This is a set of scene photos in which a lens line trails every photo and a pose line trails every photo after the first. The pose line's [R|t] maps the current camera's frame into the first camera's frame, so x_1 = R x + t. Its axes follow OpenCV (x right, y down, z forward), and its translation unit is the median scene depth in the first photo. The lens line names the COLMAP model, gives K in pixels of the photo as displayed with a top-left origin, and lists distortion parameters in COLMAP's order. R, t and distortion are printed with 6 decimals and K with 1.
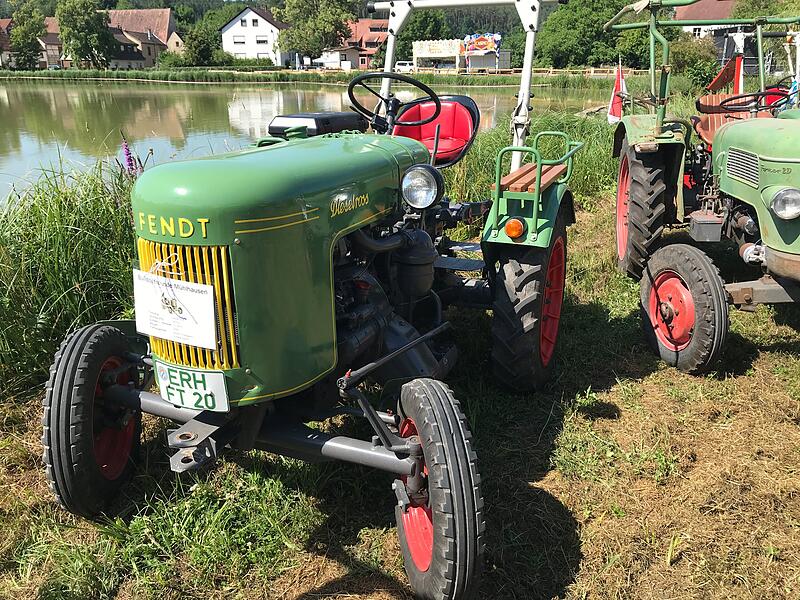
lens RADIAL K [[657.3, 0, 407.2], [0, 657.3, 301.7], [0, 0, 1]] dist [0.028958, -0.028440]
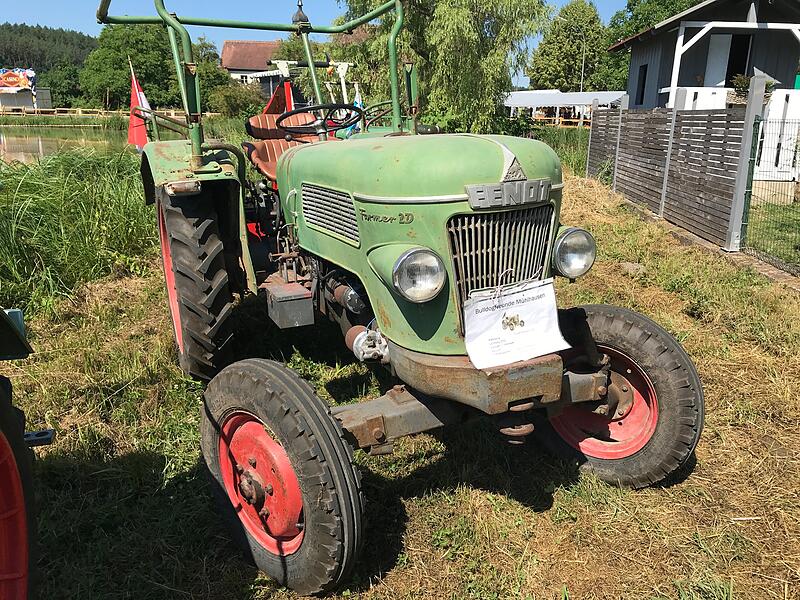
lens RADIAL K [[657.3, 0, 406.3], [0, 657.3, 296.0], [0, 0, 1]] dist [0.028958, -0.028440]
pose [[0.816807, -0.136680, 0.560486, 0.010128], [0.175426, 0.984369, -0.015604, -0.004992], [-0.549593, 0.111069, 0.828017, 0.022028]]
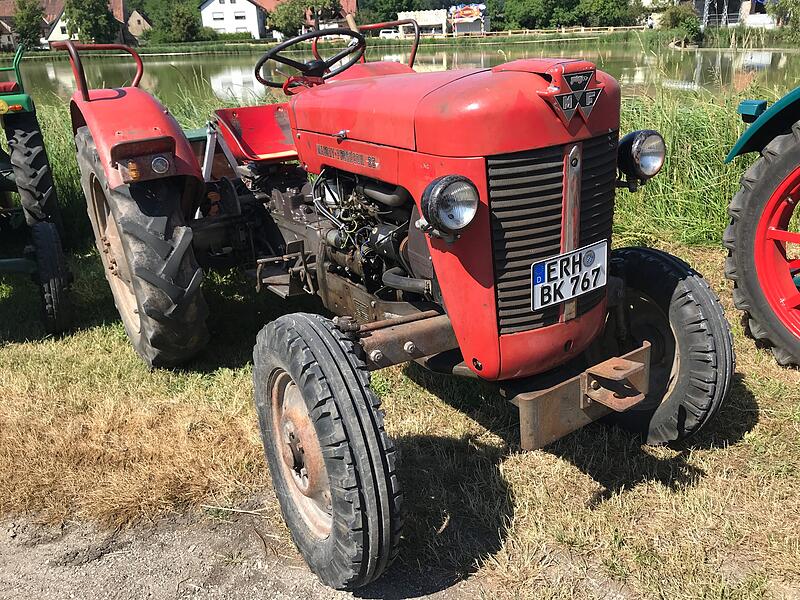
lens RADIAL K [[657.3, 0, 403.1], [0, 657.3, 301.7], [0, 0, 1]] dist [0.028958, -0.028440]
pose [[0.973011, -0.116620, 0.199120, -0.336026], [0.109262, 0.992873, 0.047587, 0.086205], [-0.203251, -0.024547, 0.978819, -0.229257]]
